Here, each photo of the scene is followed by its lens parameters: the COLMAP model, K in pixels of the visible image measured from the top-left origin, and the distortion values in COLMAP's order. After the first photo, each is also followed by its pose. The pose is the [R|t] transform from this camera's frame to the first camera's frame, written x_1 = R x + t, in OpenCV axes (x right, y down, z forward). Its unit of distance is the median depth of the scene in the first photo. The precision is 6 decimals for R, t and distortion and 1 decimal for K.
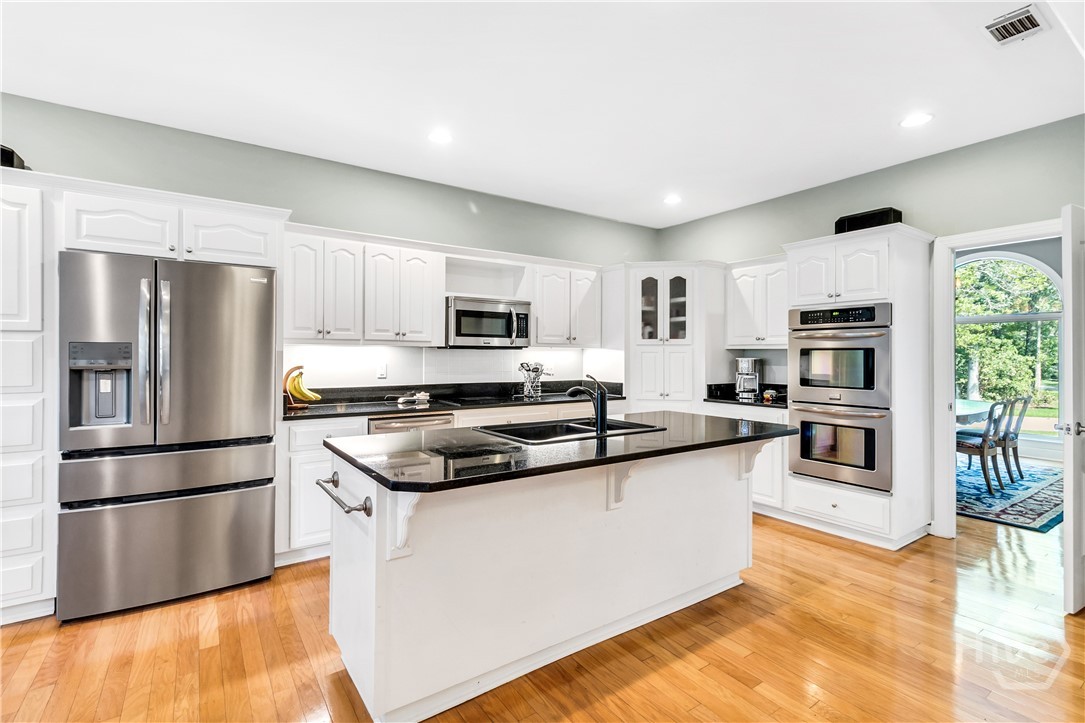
lens RADIAL K [[512.4, 0, 542.0], [0, 512.4, 358.1], [0, 0, 1]] dist [0.006487, 0.000113]
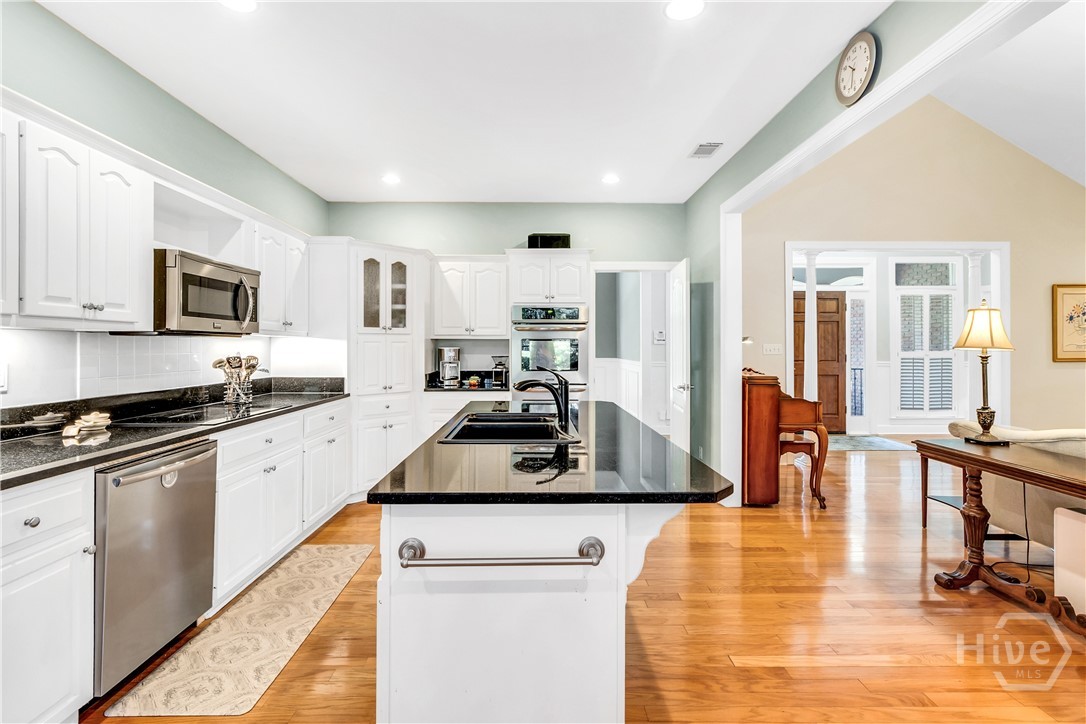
lens RADIAL K [[512.8, 0, 545.7], [0, 512.8, 344.9], [0, 0, 1]] dist [0.006487, 0.000113]
pose [[0.557146, -0.002074, 0.830412, -0.377913], [0.005053, 0.999987, -0.000893, -0.003581], [-0.830399, 0.004694, 0.557149, 0.248753]]
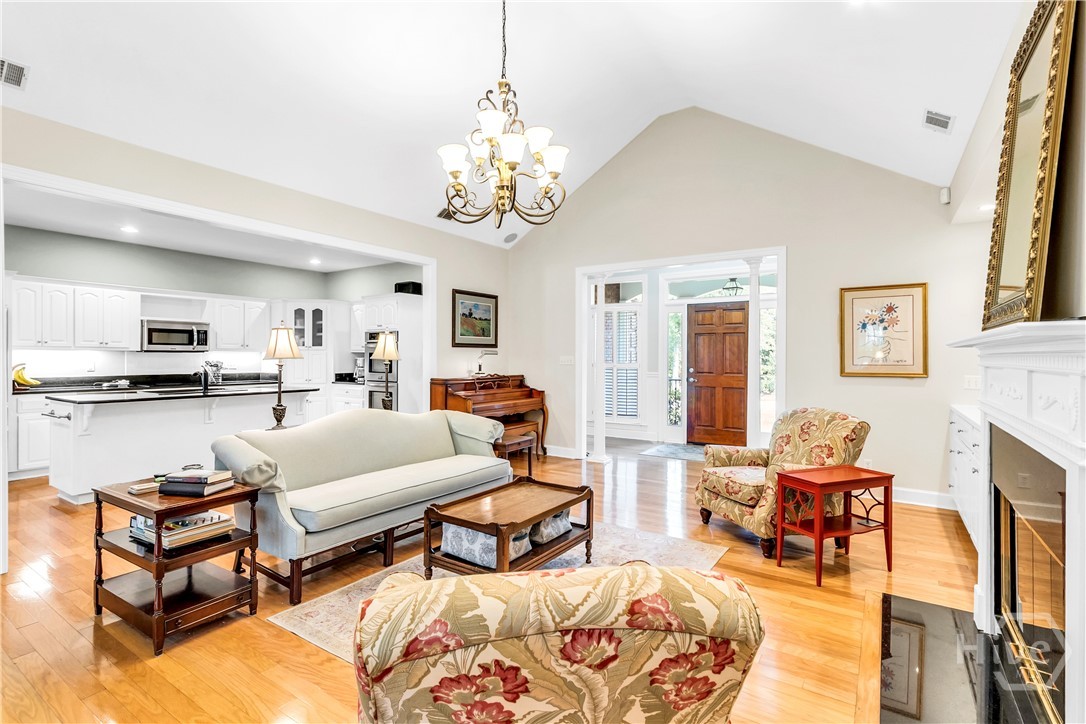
lens RADIAL K [[512.8, 0, 539.8], [0, 512.8, 359.4], [0, 0, 1]] dist [0.006487, 0.000113]
pose [[0.929938, -0.002433, 0.367707, 0.327333], [0.001803, 0.999996, 0.002058, 0.002762], [-0.367711, -0.001251, 0.929939, -0.820928]]
